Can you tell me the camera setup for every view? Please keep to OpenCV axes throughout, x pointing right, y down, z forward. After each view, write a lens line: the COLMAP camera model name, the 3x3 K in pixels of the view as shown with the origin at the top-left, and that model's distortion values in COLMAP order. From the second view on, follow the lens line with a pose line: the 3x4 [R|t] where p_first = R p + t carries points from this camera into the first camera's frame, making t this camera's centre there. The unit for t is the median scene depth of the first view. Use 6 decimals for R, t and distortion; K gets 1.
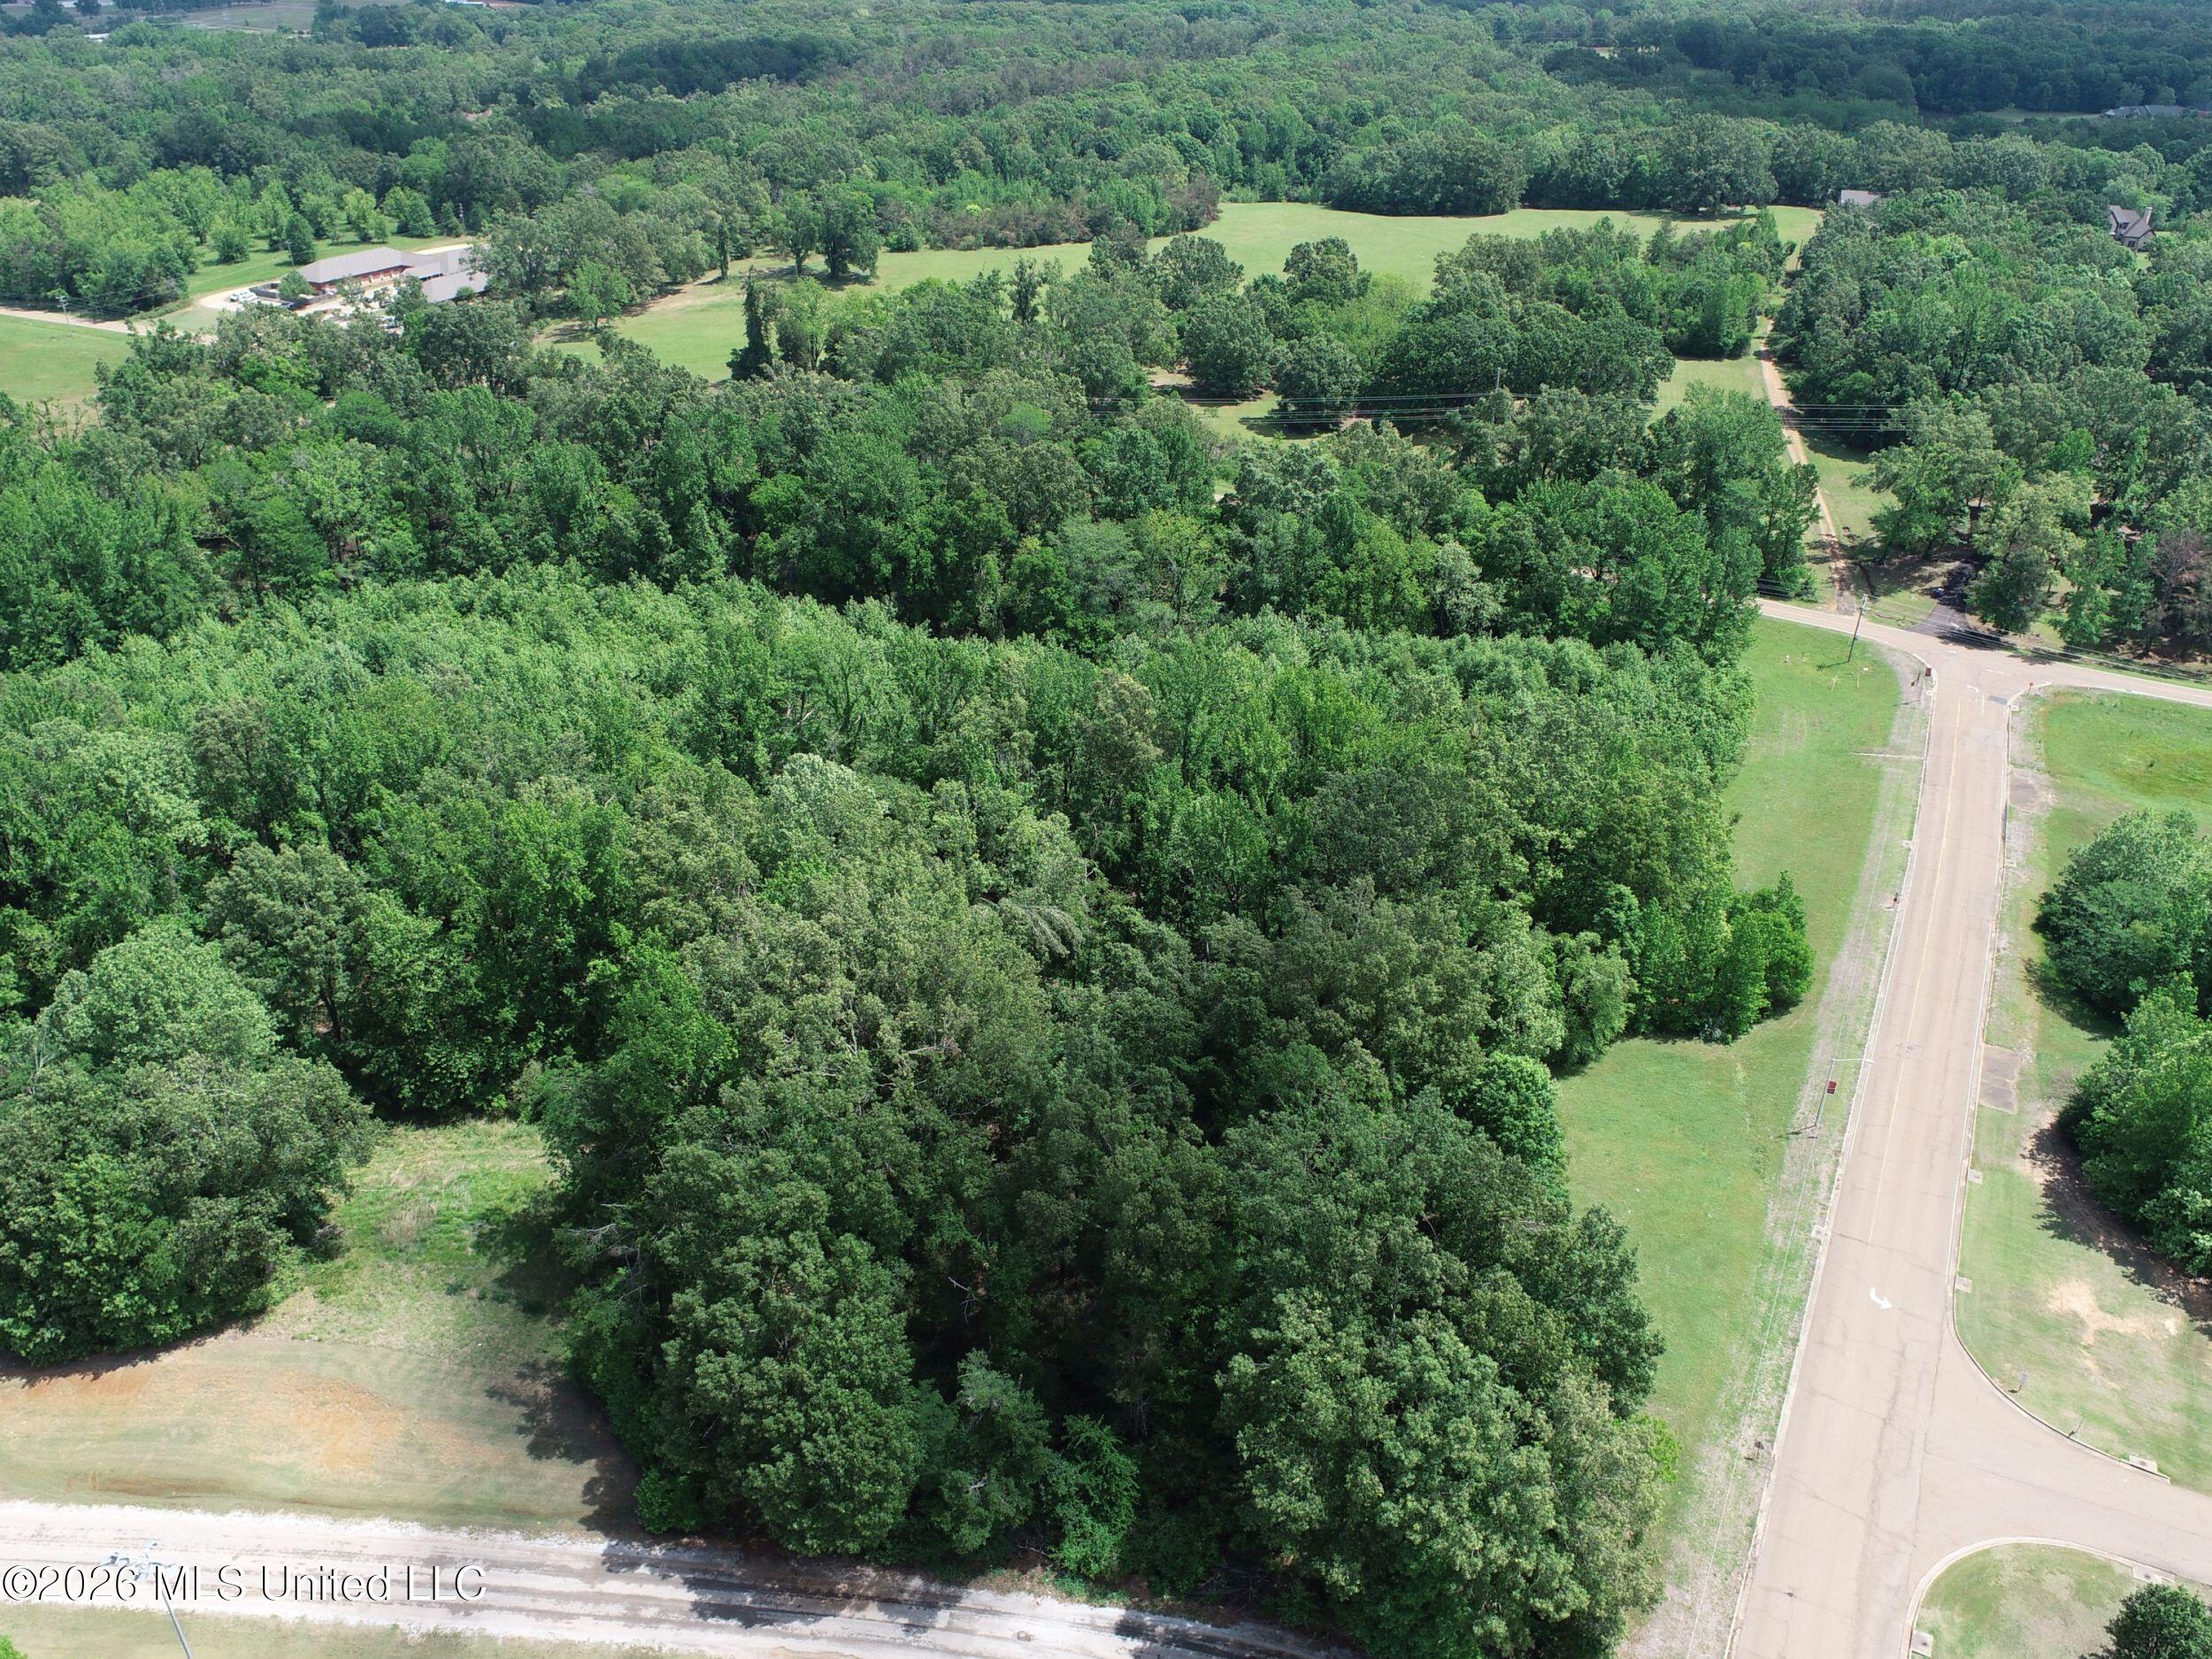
lens RADIAL K [[1669.4, 0, 1103.3], [0, 1669.4, 830.9], [0, 0, 1]] dist [-0.017370, 0.007507]
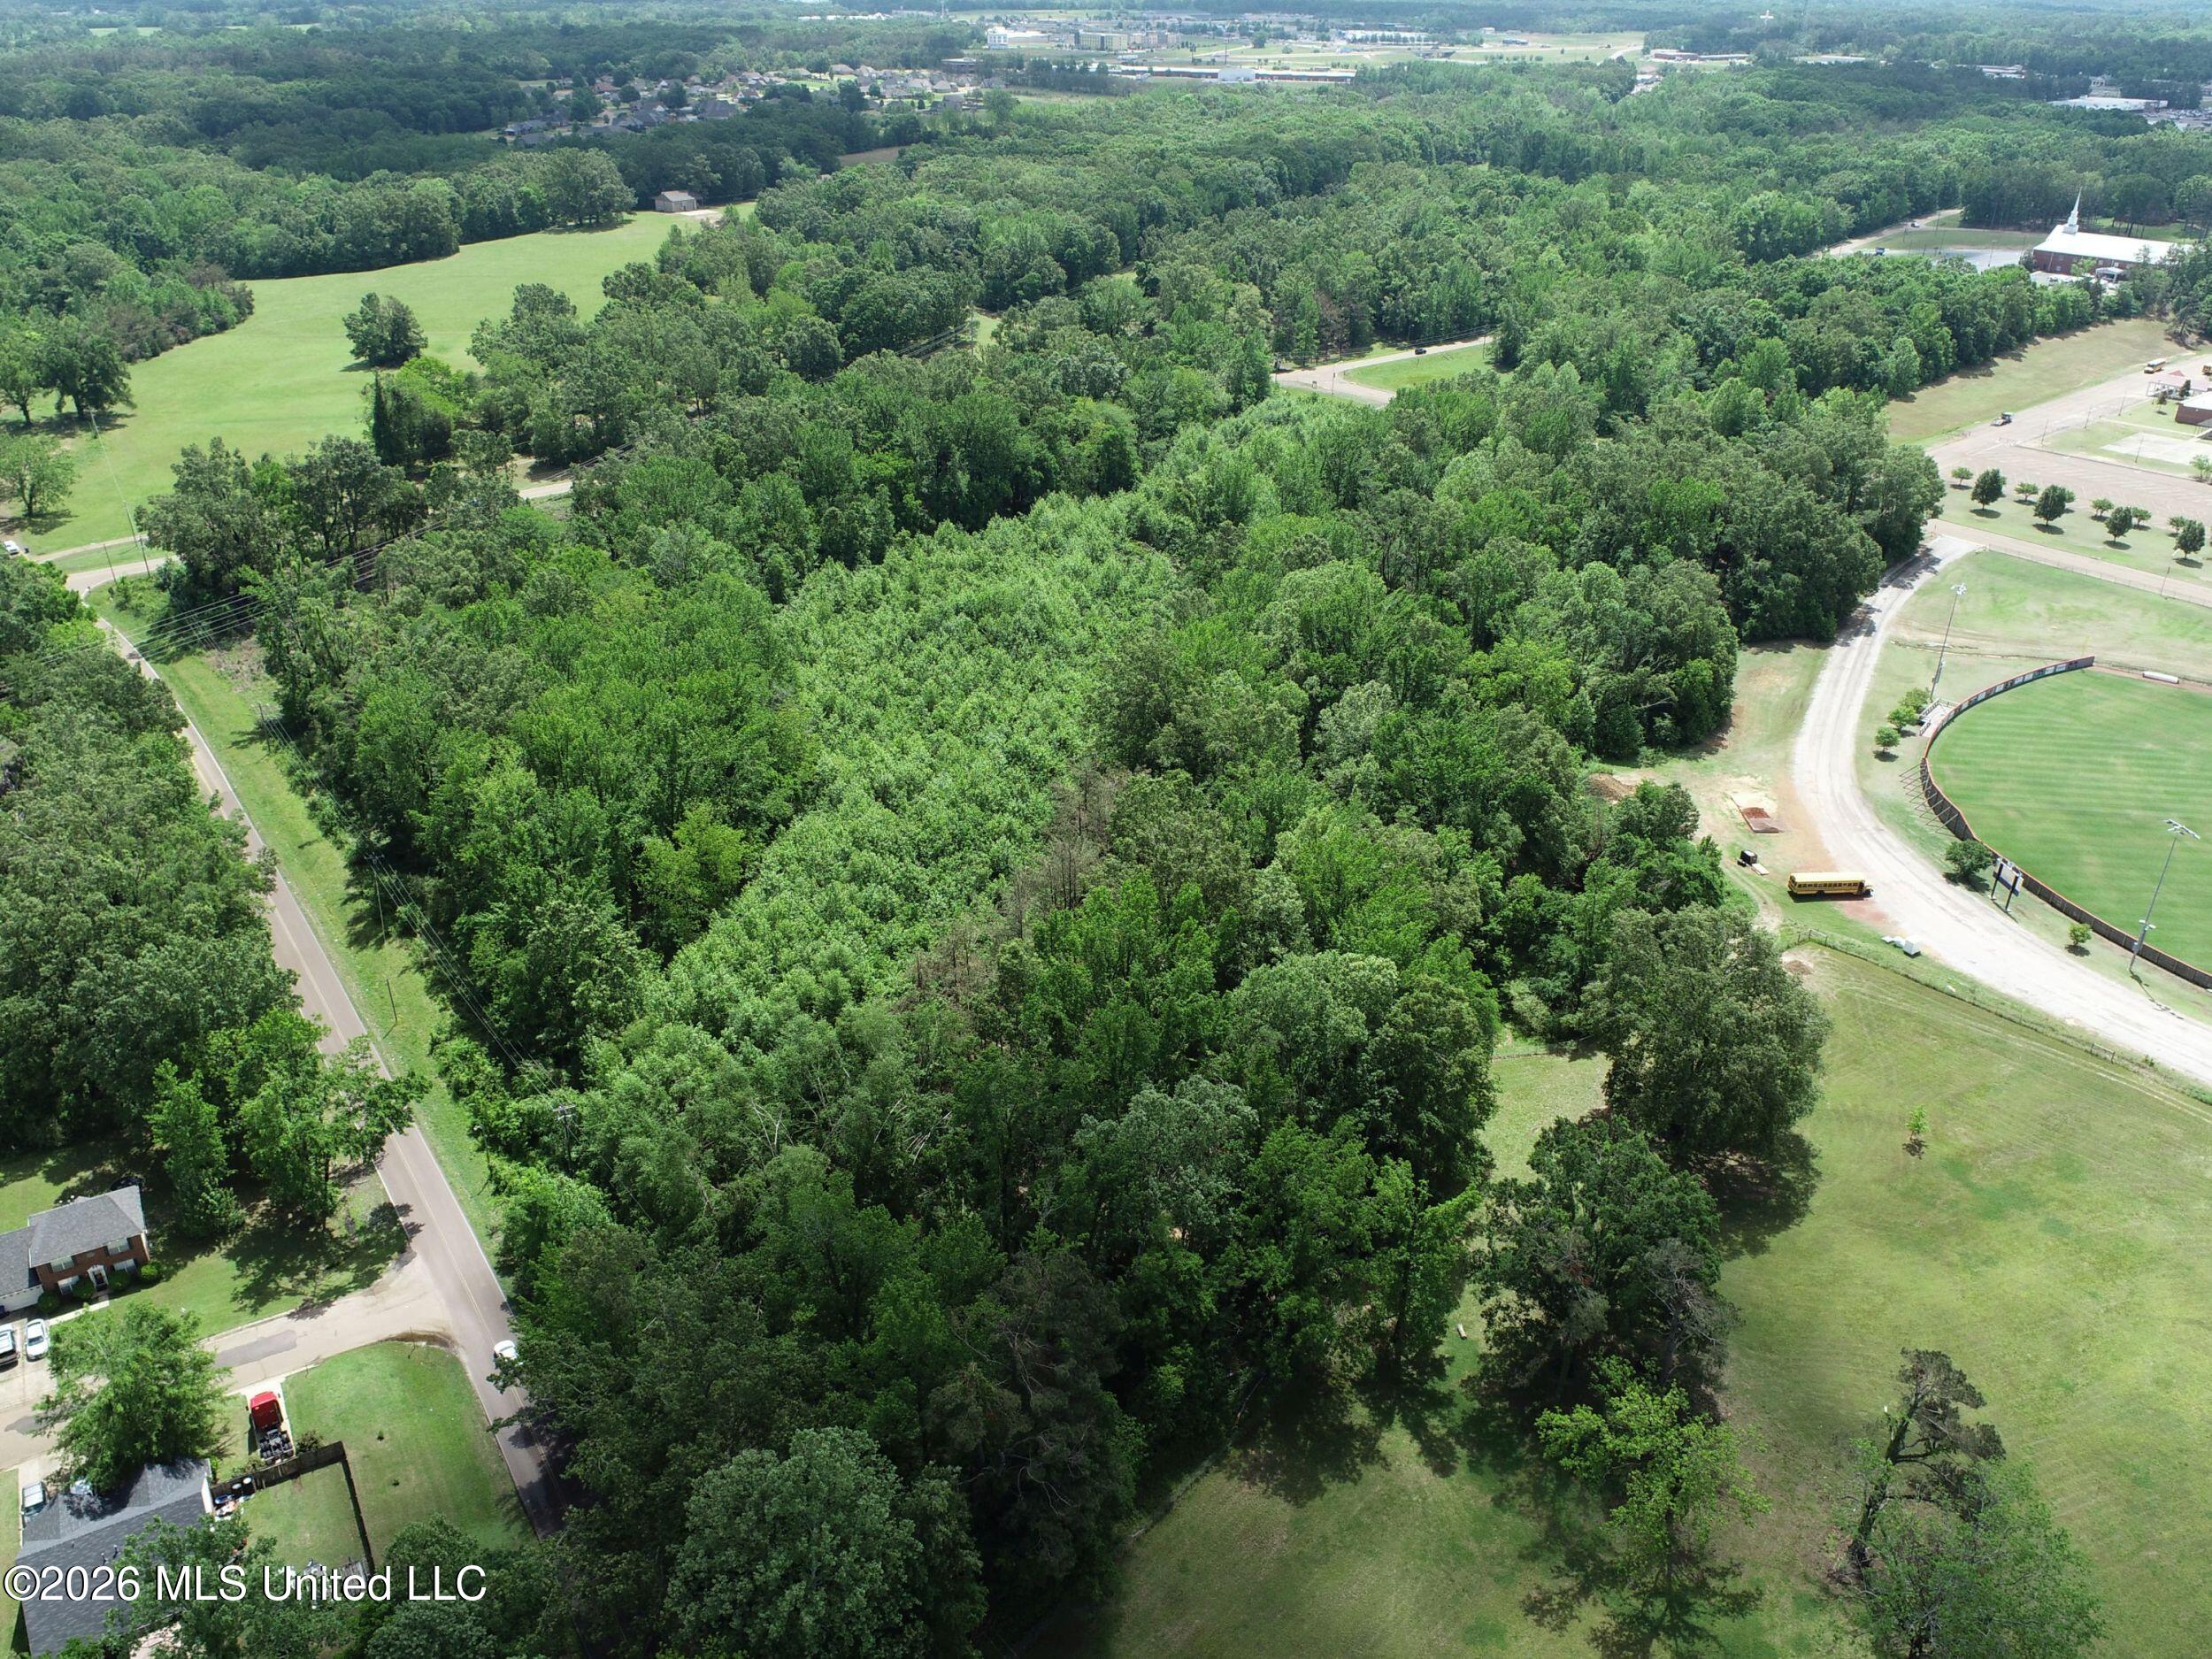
lens RADIAL K [[1669.4, 0, 1104.7], [0, 1669.4, 830.3], [0, 0, 1]] dist [-0.017370, 0.007507]
pose [[0.407377, -0.427764, 0.806884, -1.309111], [0.442175, 0.865443, 0.235564, -0.193251], [-0.799078, 0.260820, 0.541708, 0.252178]]
